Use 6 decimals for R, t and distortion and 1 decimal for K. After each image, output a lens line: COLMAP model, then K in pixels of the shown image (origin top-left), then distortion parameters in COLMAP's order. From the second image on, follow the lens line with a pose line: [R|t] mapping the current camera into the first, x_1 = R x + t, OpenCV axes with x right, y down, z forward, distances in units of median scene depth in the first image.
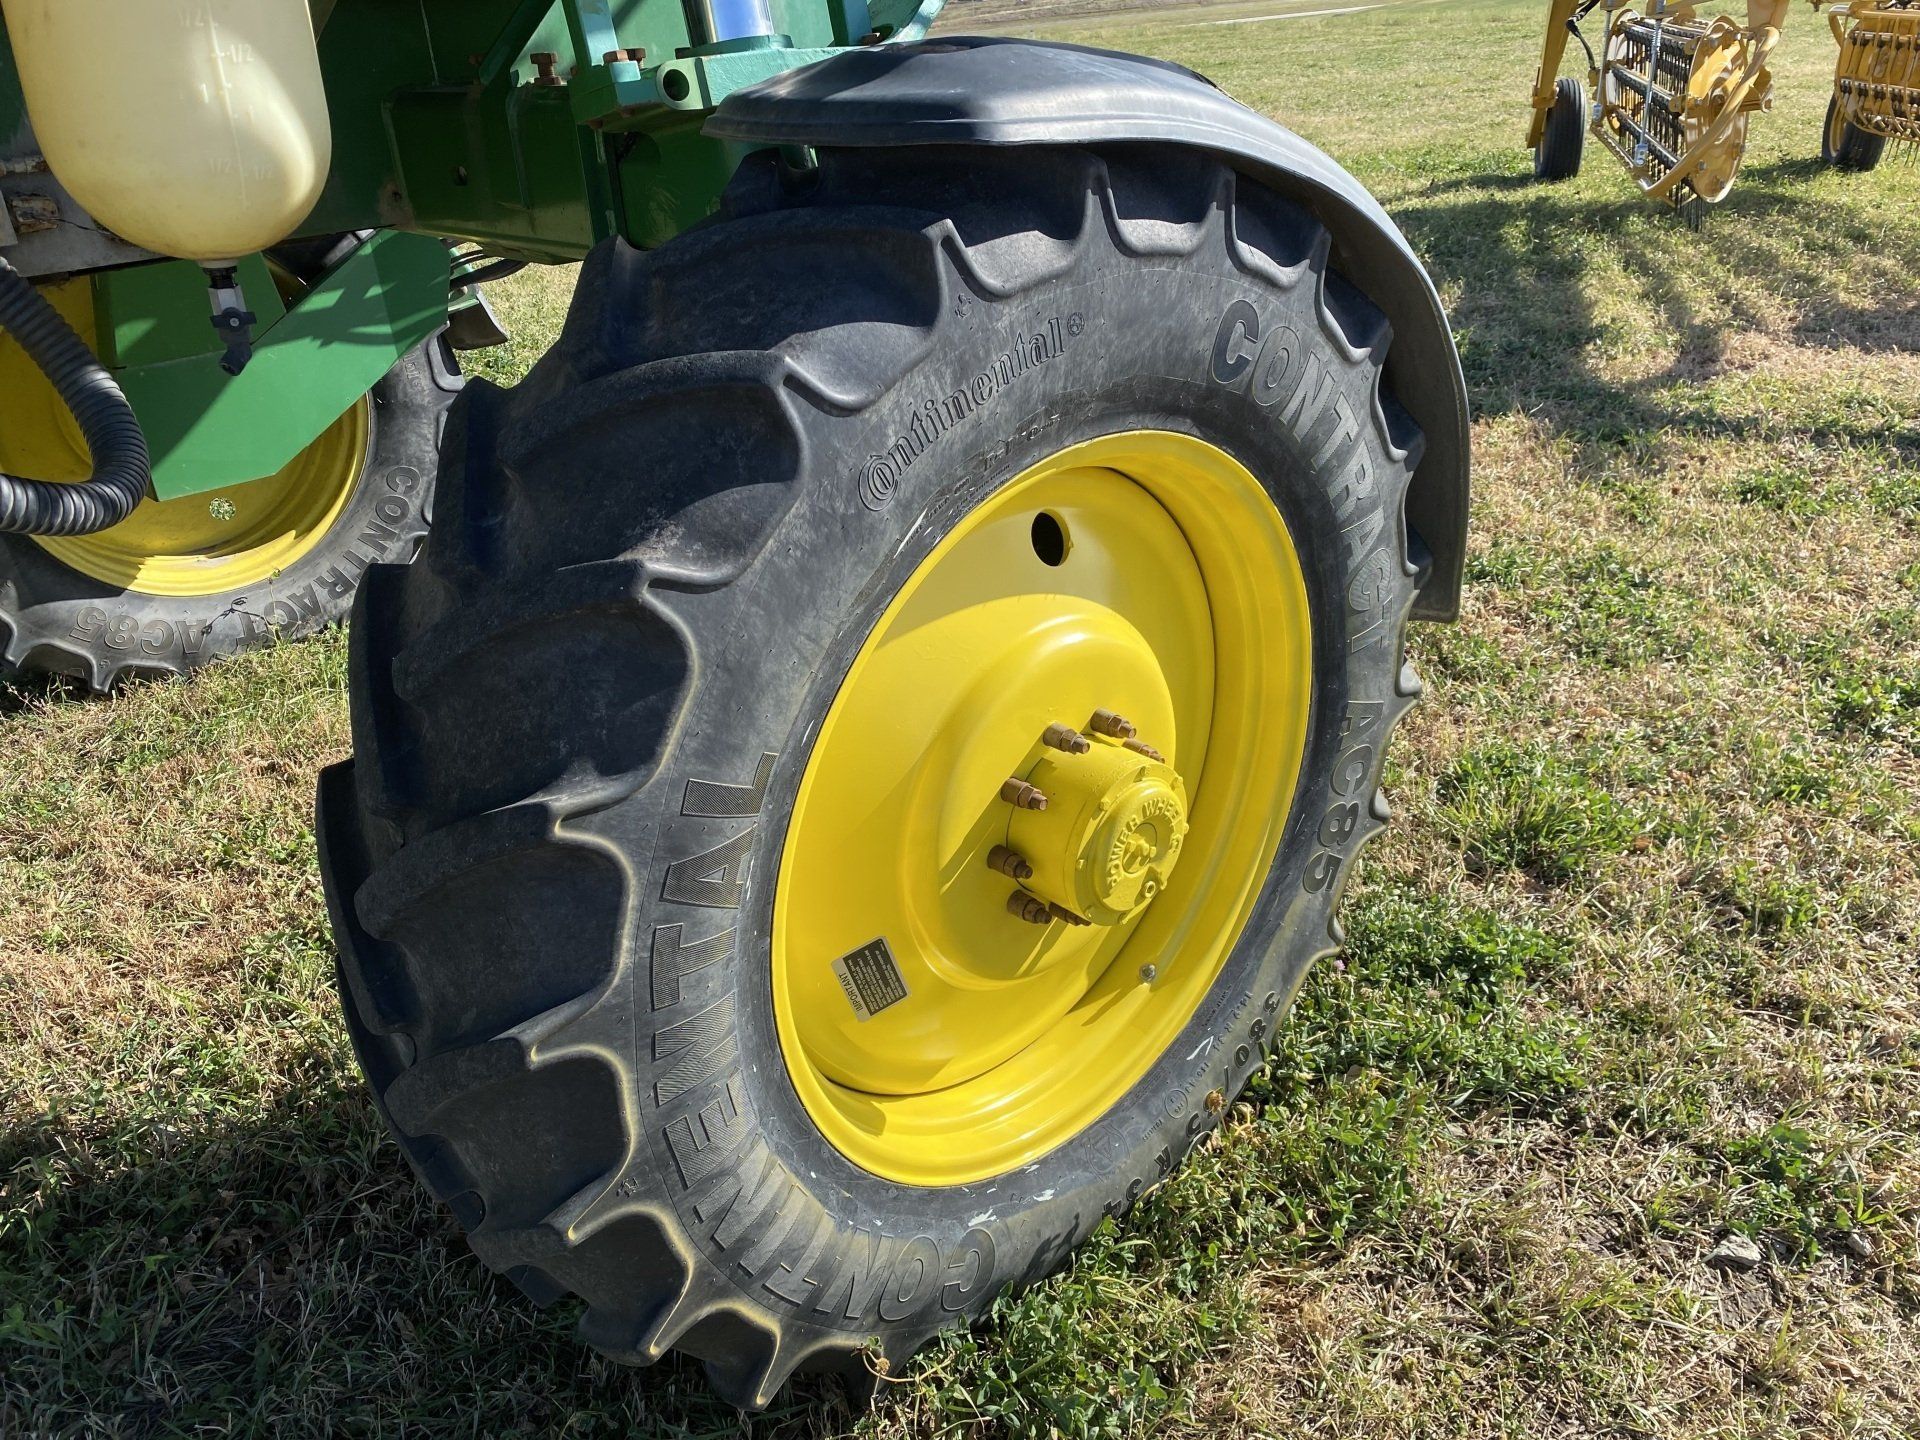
lens RADIAL K [[1466.7, 0, 984.3], [0, 1466.7, 710.9], [0, 0, 1]] dist [0.043524, -0.045617]
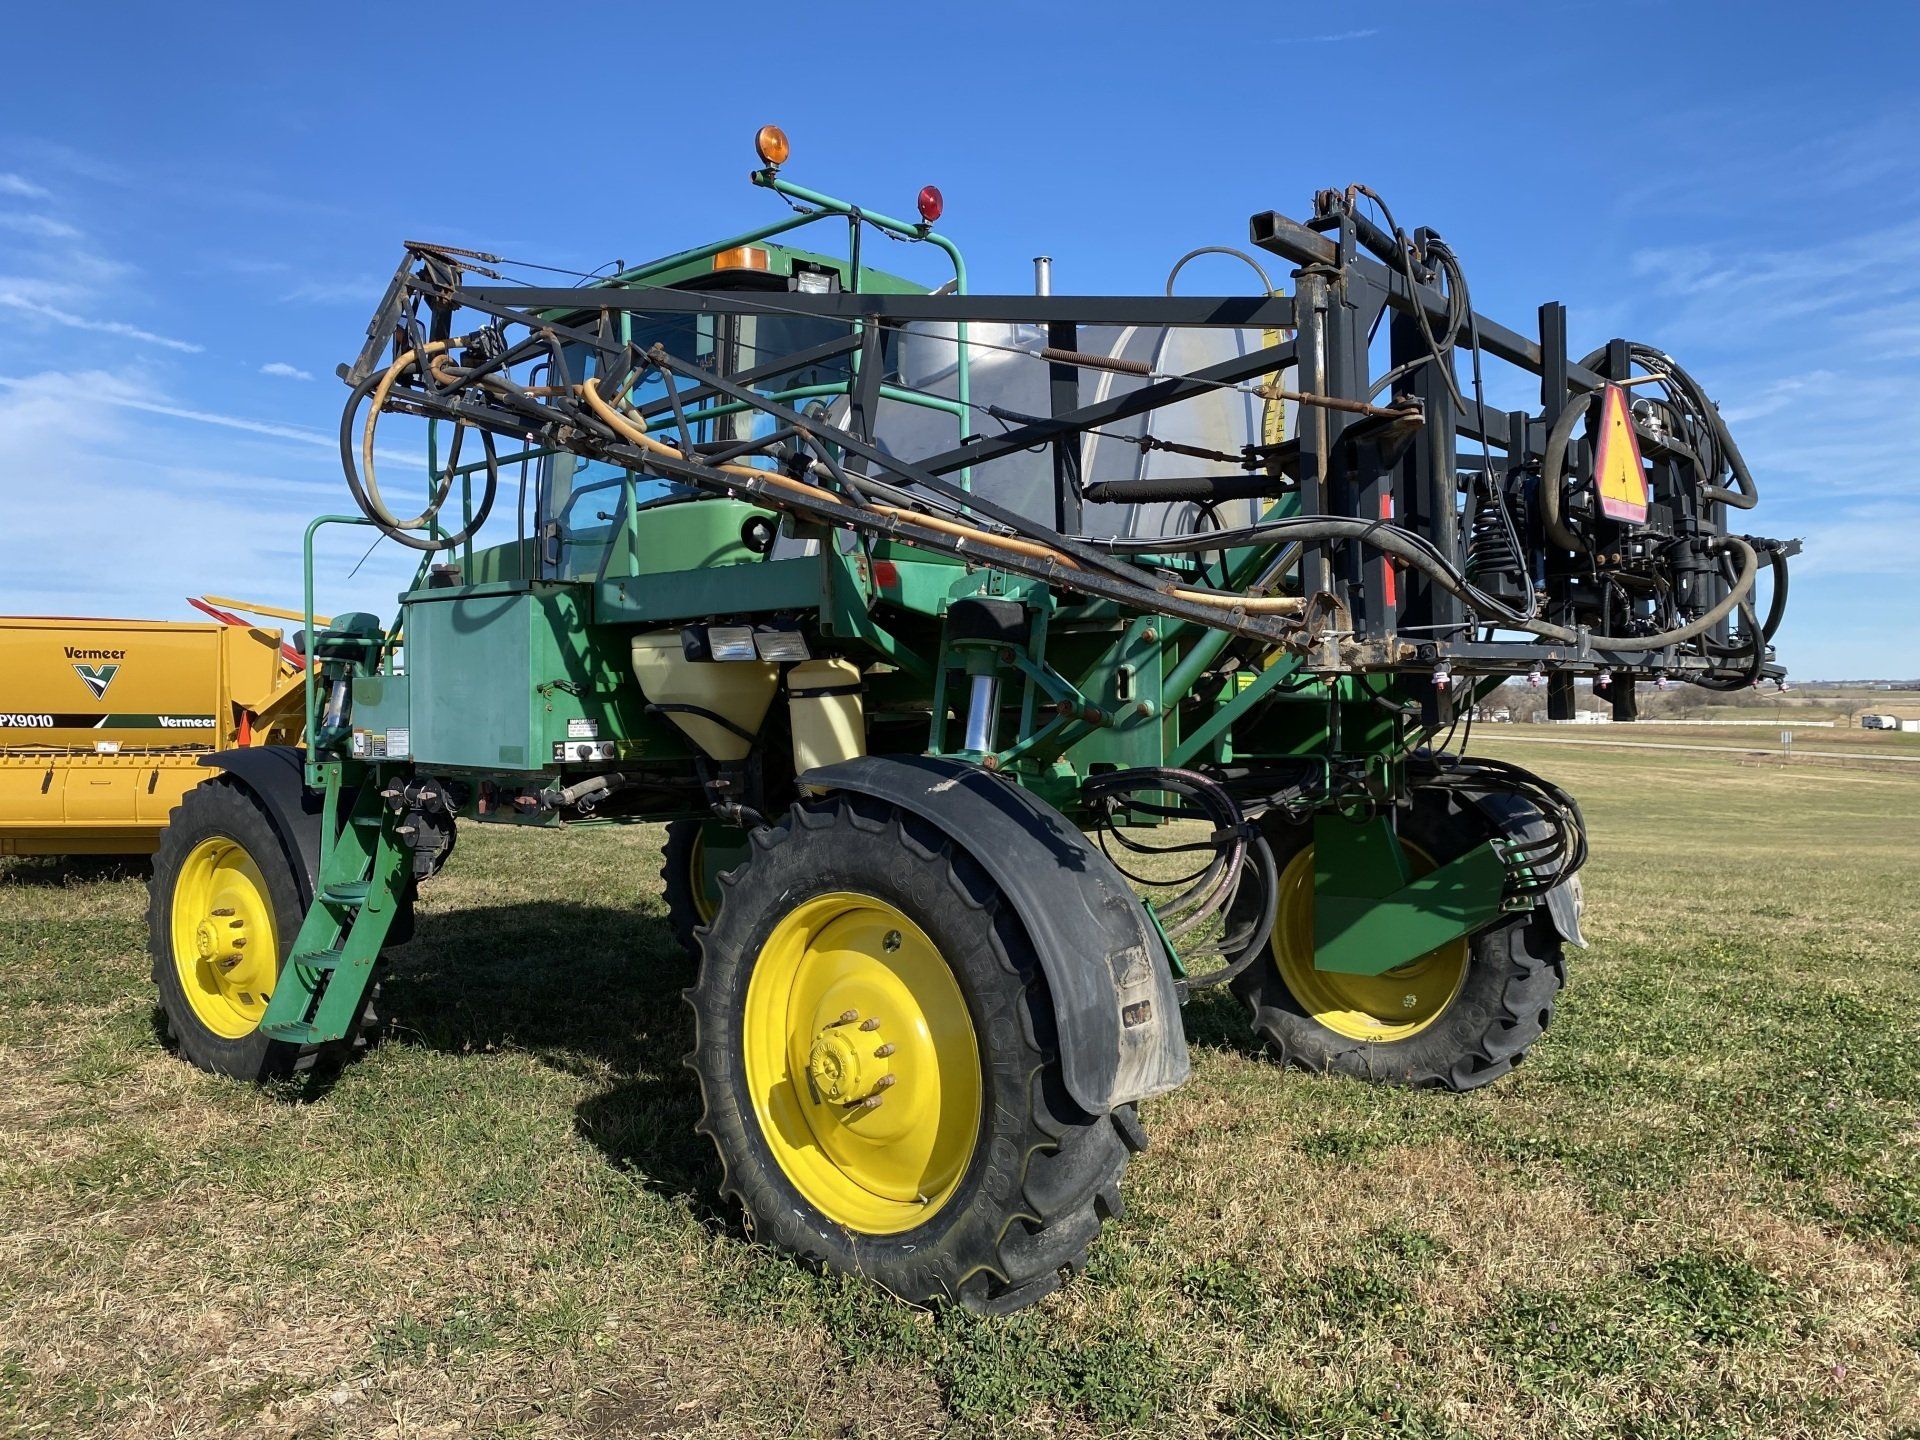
lens RADIAL K [[1461.2, 0, 1000.2], [0, 1461.2, 726.6], [0, 0, 1]] dist [0.068807, -0.074055]
pose [[0.084439, 0.044967, -0.995413, 2.079647], [-0.432842, 0.901461, 0.004006, -0.446715], [0.897506, 0.430519, 0.095582, 0.661377]]
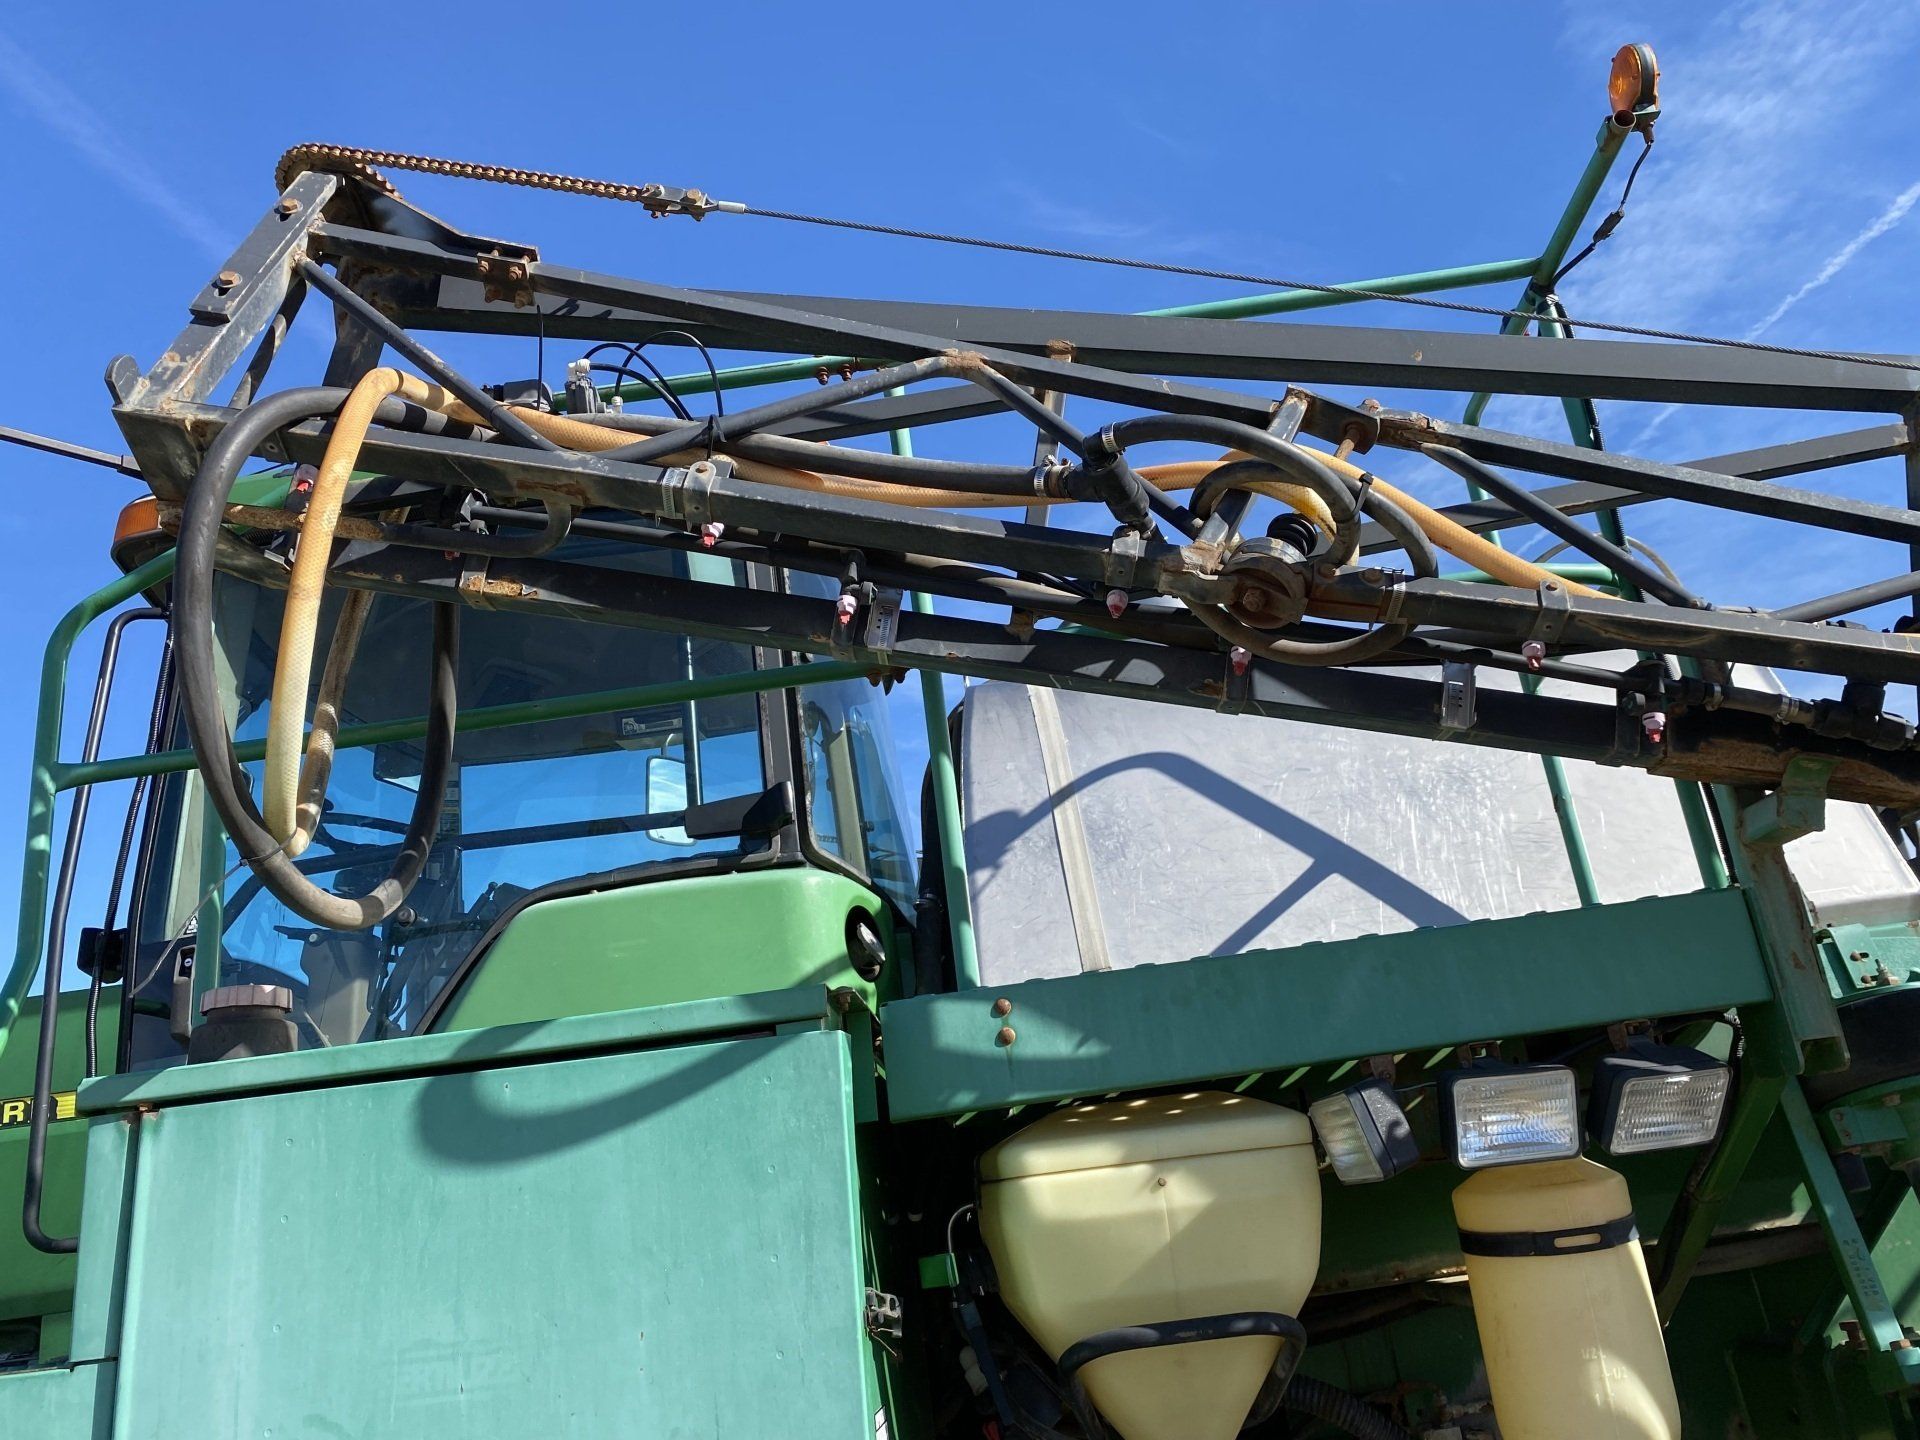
lens RADIAL K [[1467.6, 0, 970.3], [0, 1467.6, 697.0], [0, 0, 1]] dist [0.036133, -0.028046]
pose [[0.681795, -0.298938, -0.667676, 0.183628], [-0.229027, 0.779588, -0.582915, 0.046269], [0.694768, 0.550344, 0.463054, -0.376894]]
